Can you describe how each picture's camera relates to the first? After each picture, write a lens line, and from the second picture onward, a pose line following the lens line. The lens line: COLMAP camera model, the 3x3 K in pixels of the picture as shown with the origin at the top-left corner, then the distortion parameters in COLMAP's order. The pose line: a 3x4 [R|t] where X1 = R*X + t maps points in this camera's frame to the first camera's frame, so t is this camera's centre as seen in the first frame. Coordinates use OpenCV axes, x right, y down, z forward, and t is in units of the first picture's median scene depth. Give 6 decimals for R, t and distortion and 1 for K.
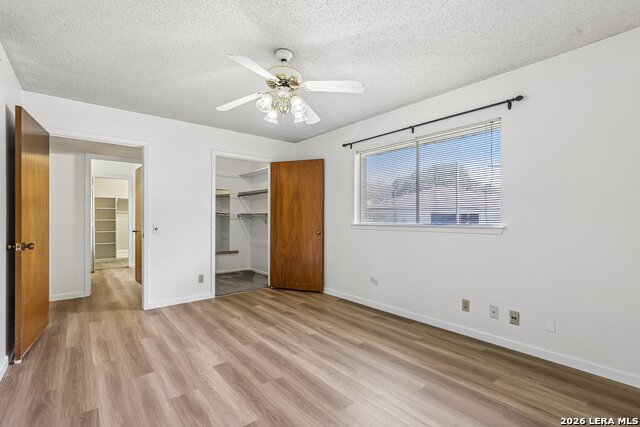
lens RADIAL K [[293.8, 0, 324.8], [0, 293.8, 216.6], [0, 0, 1]] dist [-0.005406, 0.000888]
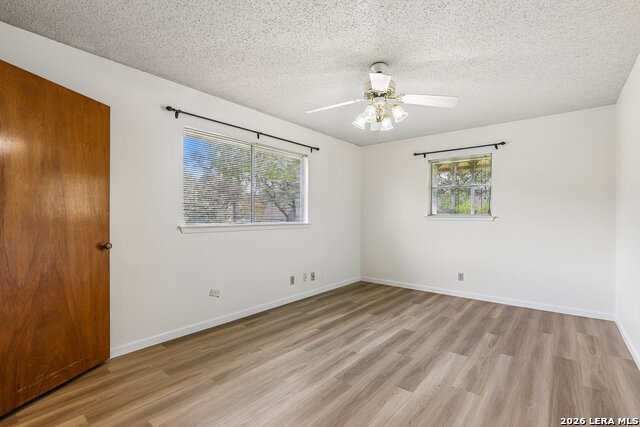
lens RADIAL K [[293.8, 0, 325.0], [0, 293.8, 214.6], [0, 0, 1]] dist [-0.005406, 0.000888]
pose [[-0.184546, 0.009144, 0.982781, -0.975381], [-0.003349, 0.999945, -0.009933, 0.003958], [-0.982818, -0.005125, -0.184505, 1.168140]]
